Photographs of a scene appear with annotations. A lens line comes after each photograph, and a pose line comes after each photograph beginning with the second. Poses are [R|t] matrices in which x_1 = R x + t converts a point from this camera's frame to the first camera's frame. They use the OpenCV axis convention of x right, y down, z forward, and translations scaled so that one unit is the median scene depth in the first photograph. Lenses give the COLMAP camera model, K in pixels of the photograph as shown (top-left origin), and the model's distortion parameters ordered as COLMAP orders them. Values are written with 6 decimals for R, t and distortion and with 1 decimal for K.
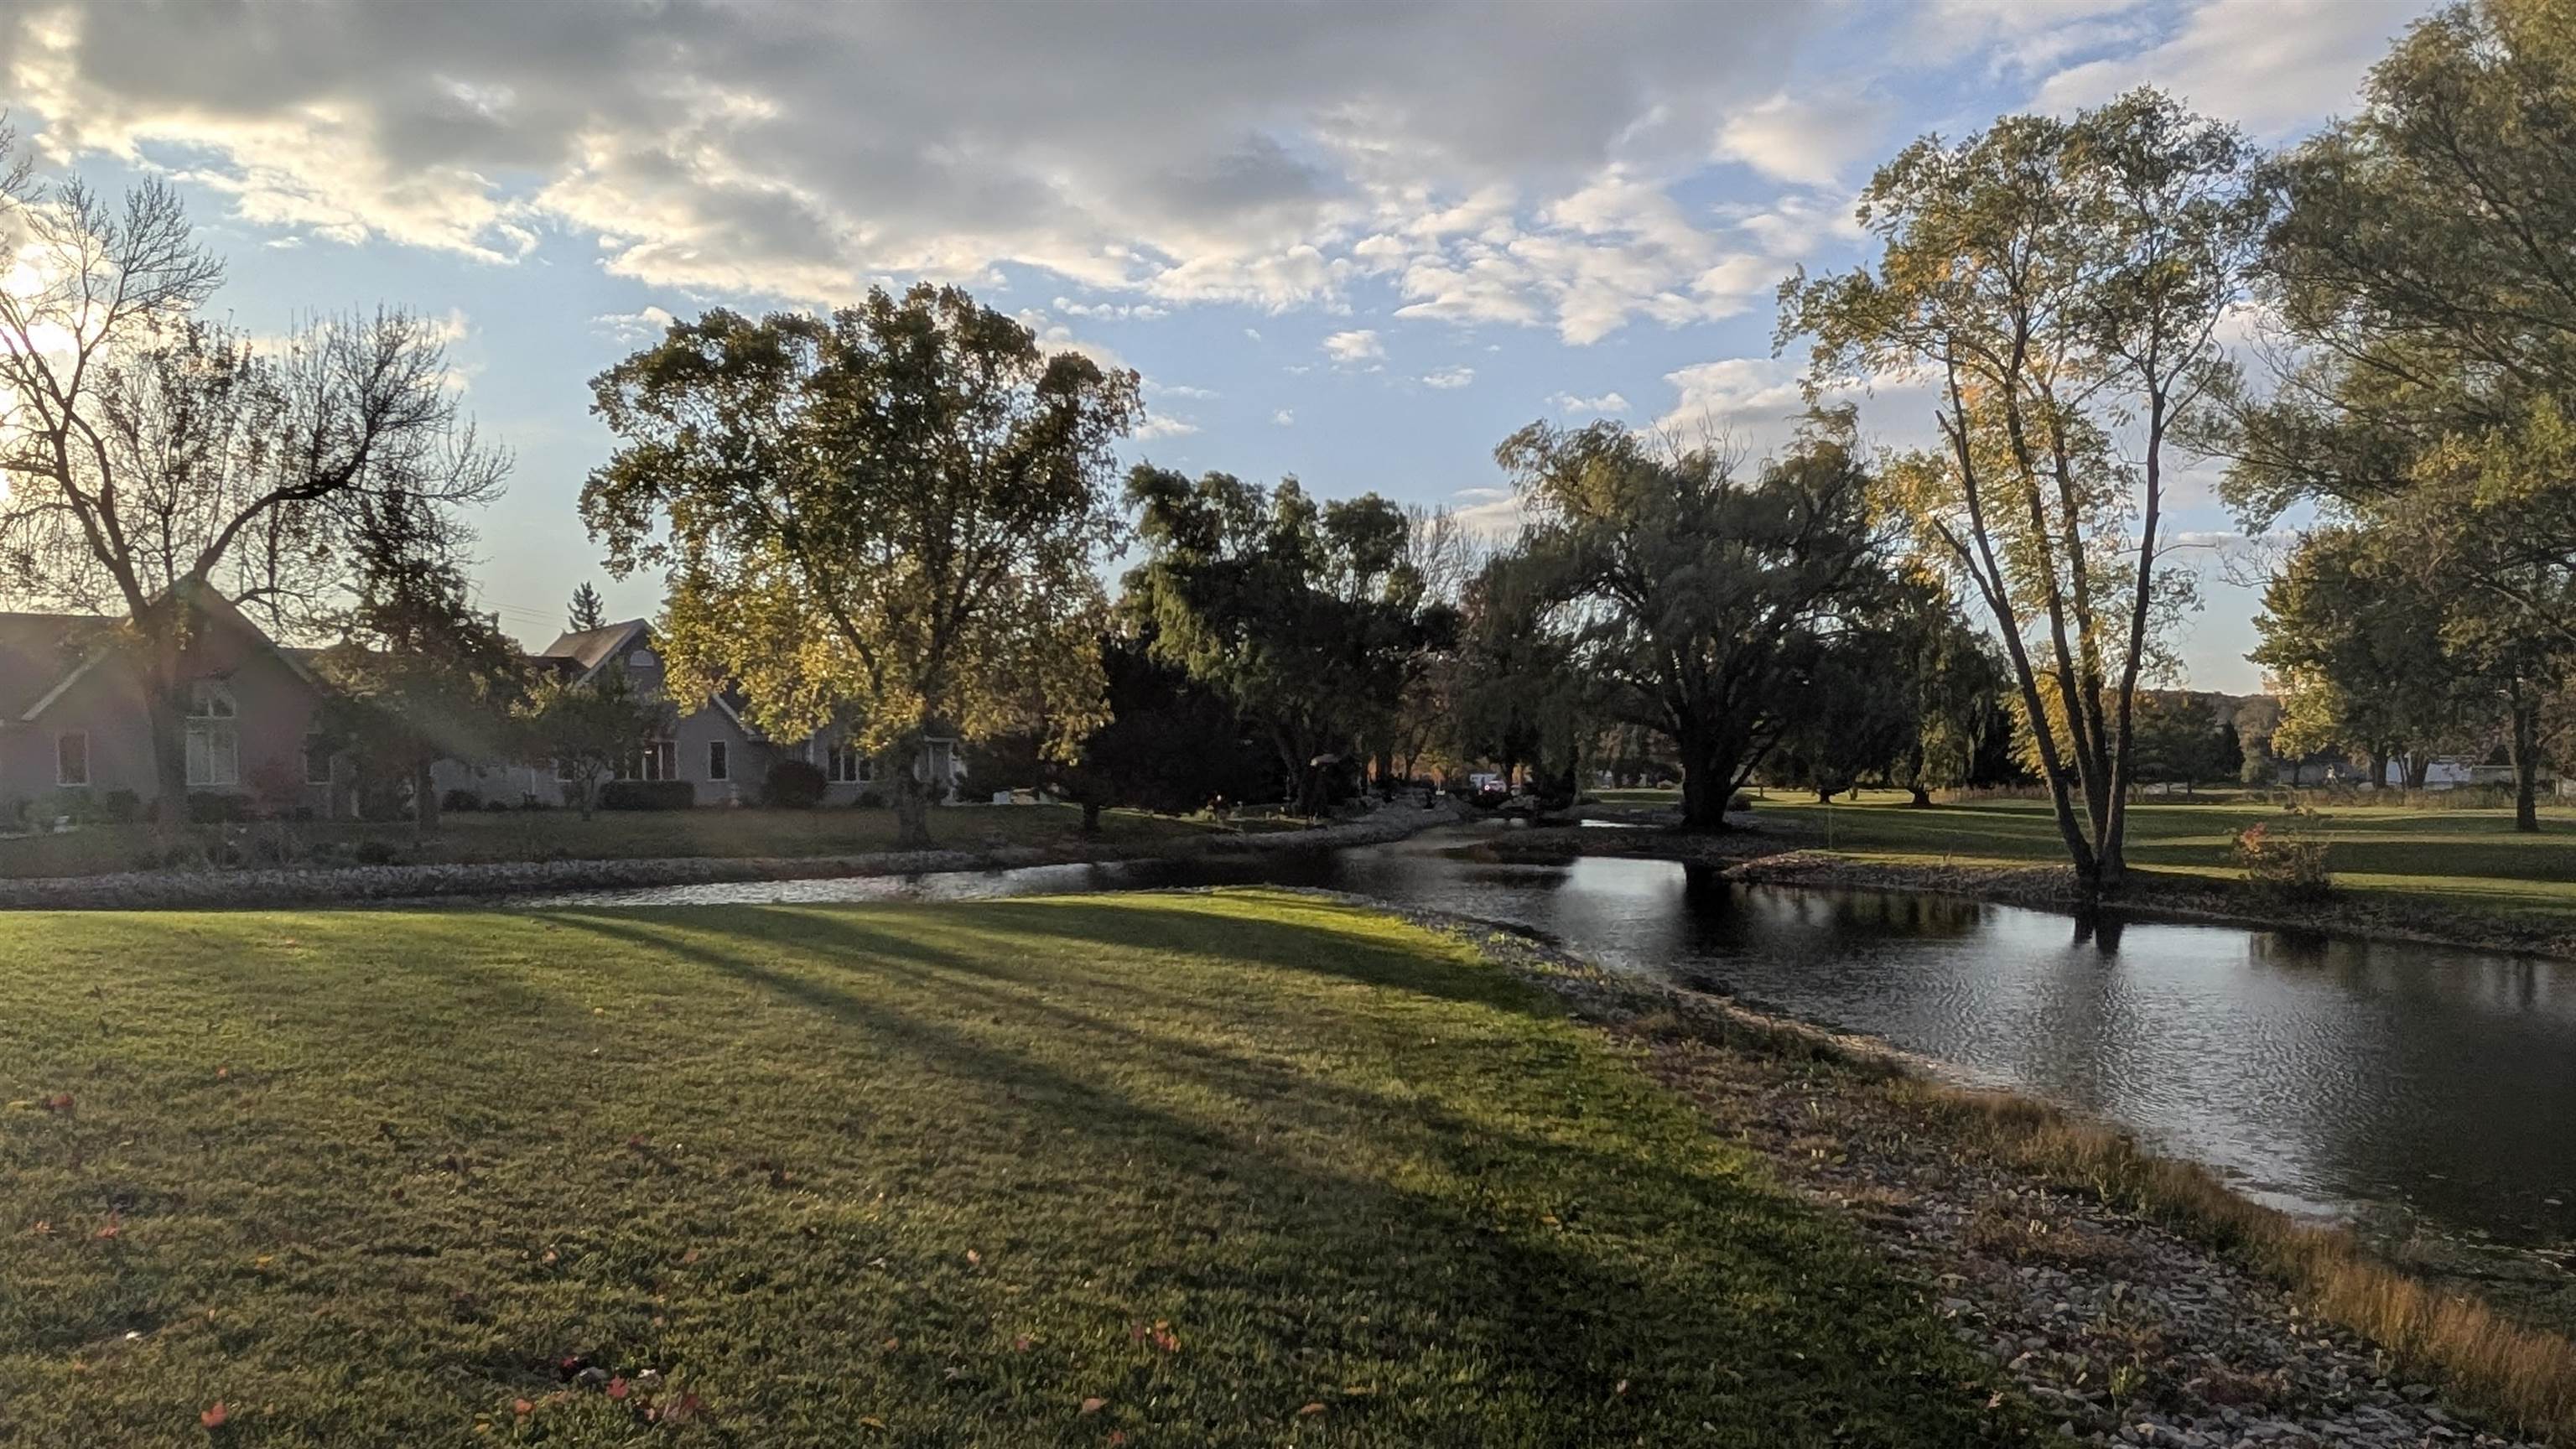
lens RADIAL K [[976.9, 0, 1288.0], [0, 976.9, 724.5], [0, 0, 1]] dist [0.000816, 0.000450]
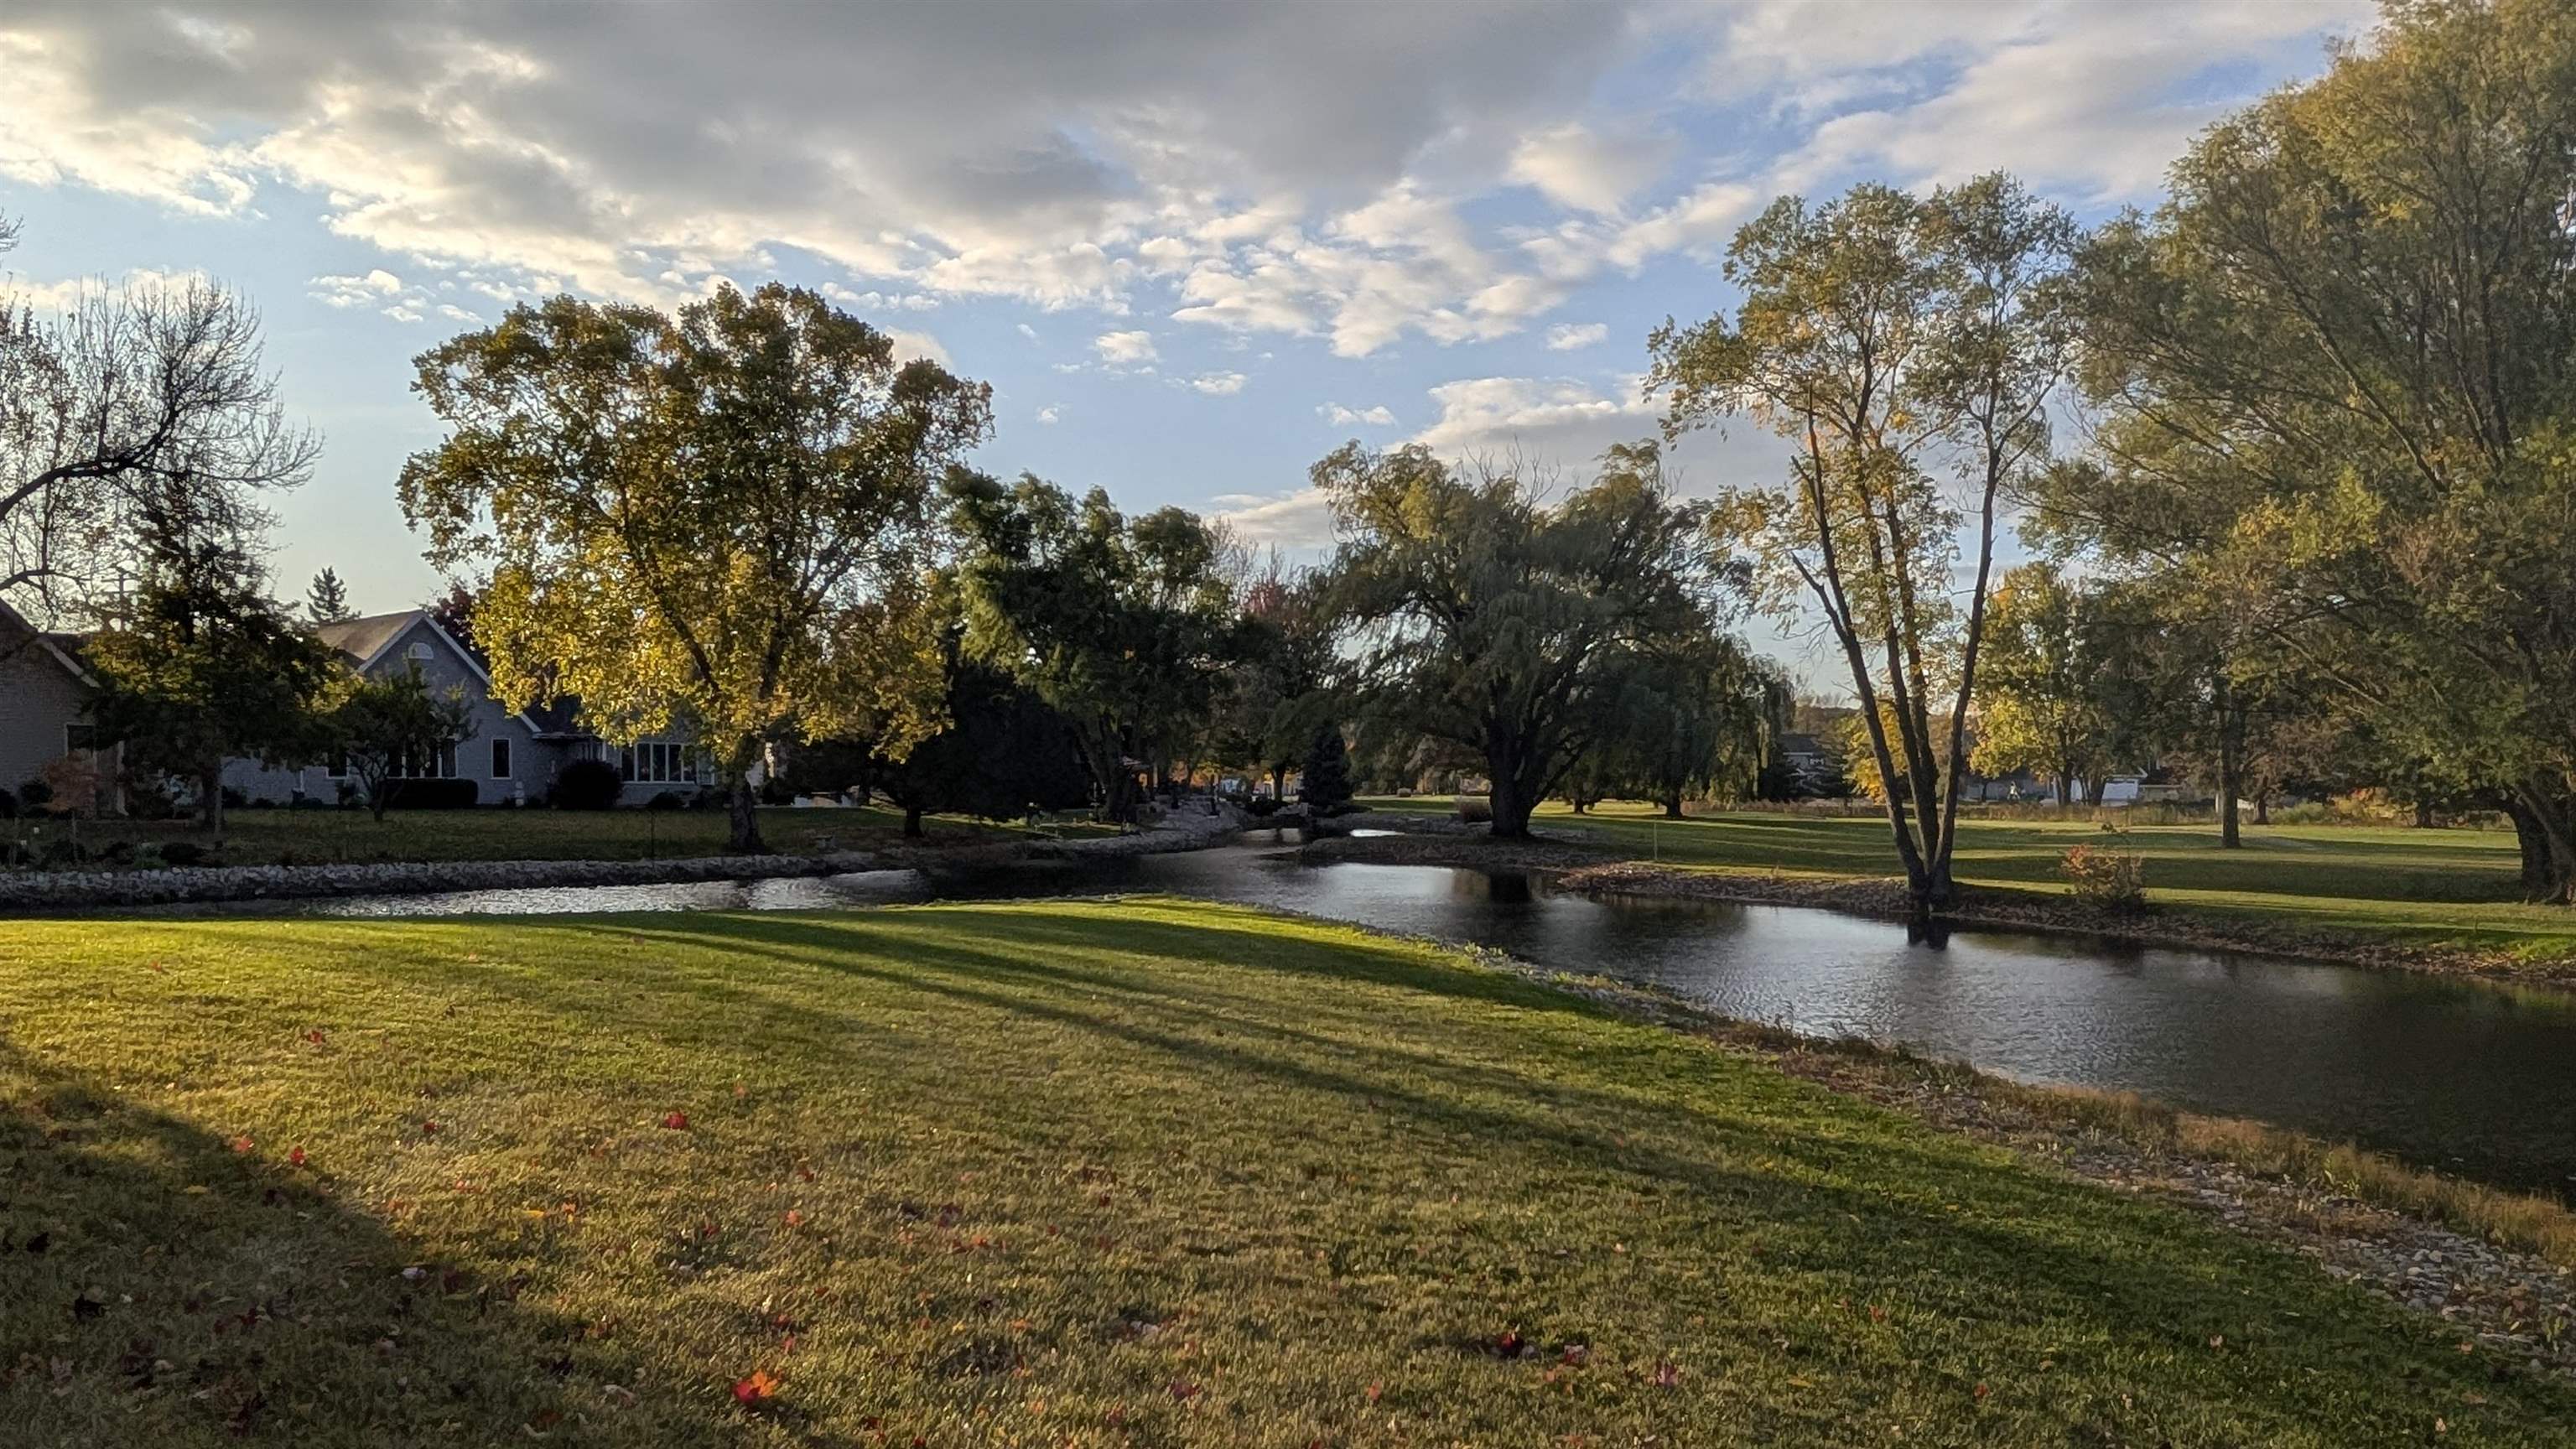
lens RADIAL K [[929.1, 0, 1289.9], [0, 929.1, 767.5], [0, 0, 1]] dist [0.000849, 0.000235]
pose [[0.997222, 0.014864, 0.072989, 0.128202], [-0.016838, 0.999507, 0.026504, 0.007971], [-0.072559, -0.027660, 0.996981, 0.029246]]
